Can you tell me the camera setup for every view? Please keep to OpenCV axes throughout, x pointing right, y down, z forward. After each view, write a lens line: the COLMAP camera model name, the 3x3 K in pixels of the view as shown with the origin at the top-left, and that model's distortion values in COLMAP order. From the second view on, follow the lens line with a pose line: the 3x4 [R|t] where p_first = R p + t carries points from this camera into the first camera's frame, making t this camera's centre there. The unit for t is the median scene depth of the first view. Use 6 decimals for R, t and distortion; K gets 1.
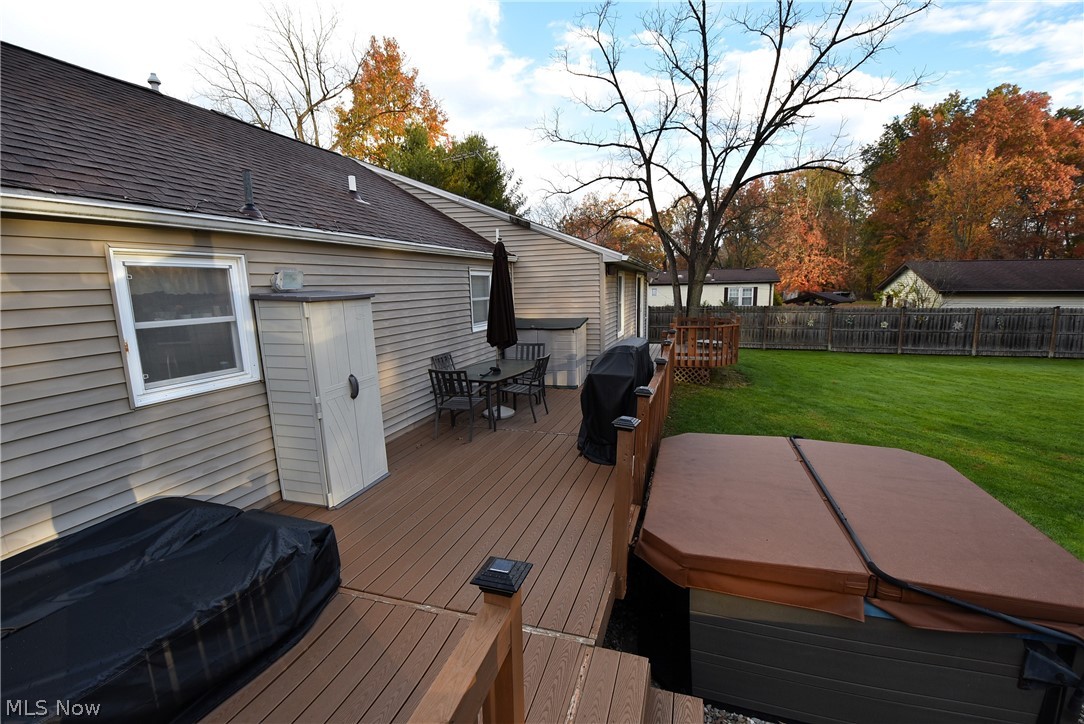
lens RADIAL K [[473.6, 0, 536.1], [0, 473.6, 367.3], [0, 0, 1]] dist [0.002333, -0.011986]
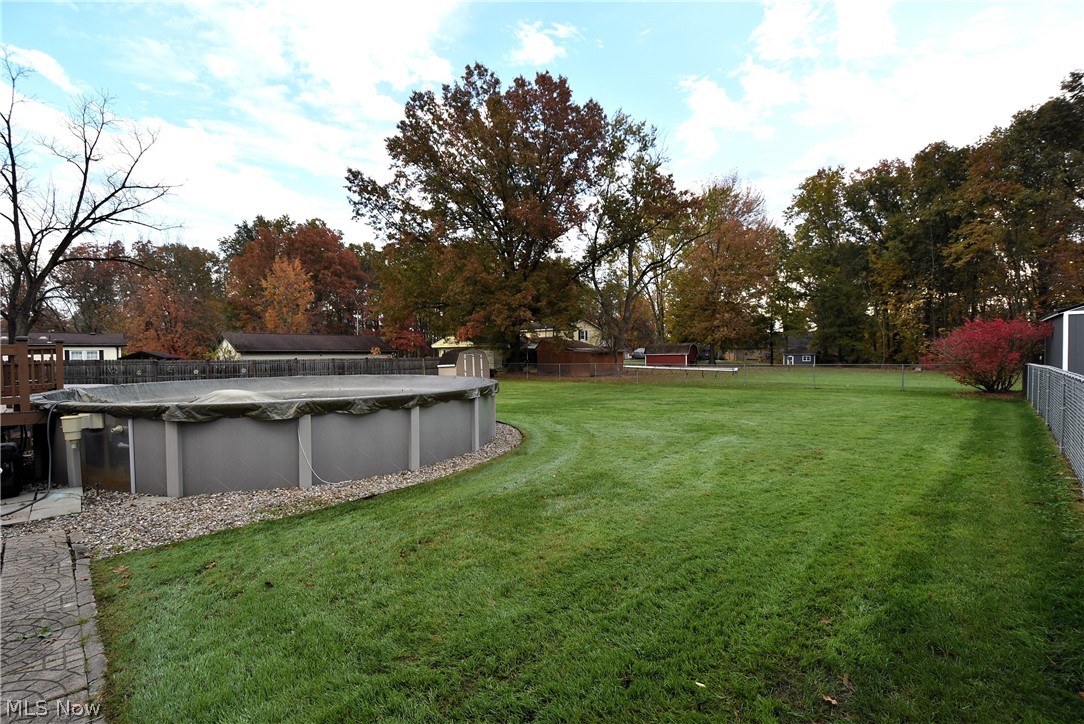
lens RADIAL K [[473.6, 0, 536.1], [0, 473.6, 367.3], [0, 0, 1]] dist [0.002333, -0.011986]
pose [[0.424526, -0.009307, 0.905368, -0.151609], [0.150968, 0.986677, -0.060646, 0.149606], [-0.892741, 0.162427, 0.420275, -0.583483]]
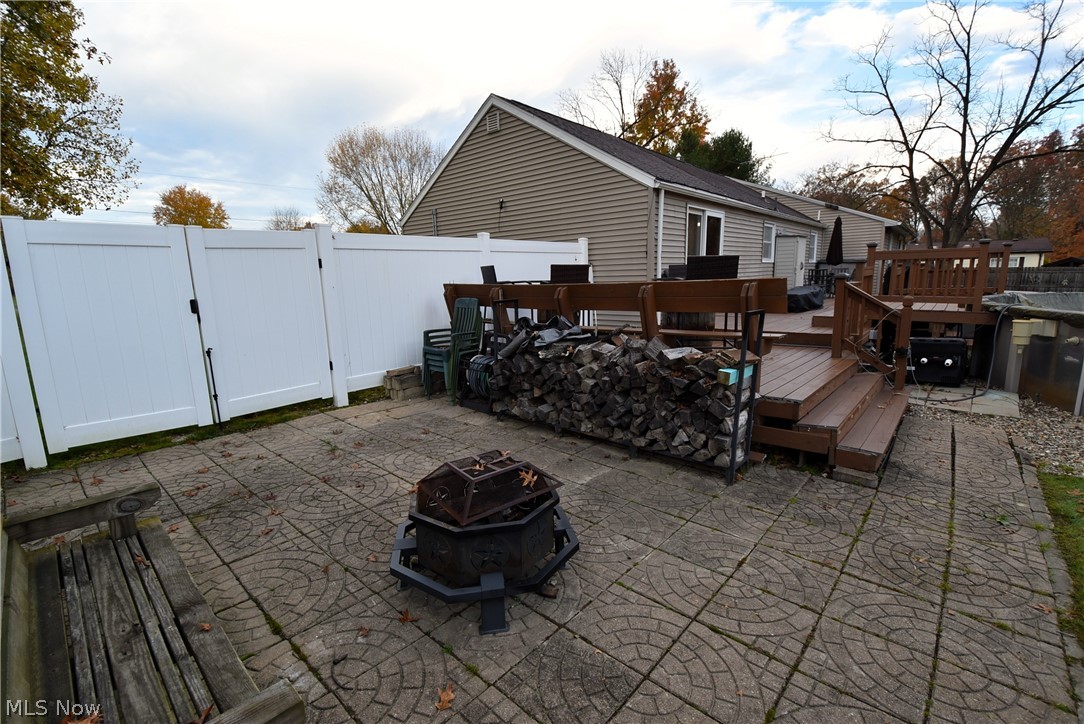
lens RADIAL K [[479.9, 0, 542.0], [0, 479.9, 367.6], [0, 0, 1]] dist [-0.001398, -0.012001]
pose [[0.926601, 0.069608, -0.369546, -0.172137], [-0.058585, 0.997441, 0.040981, 0.152128], [0.371453, -0.016323, 0.928308, -0.571133]]
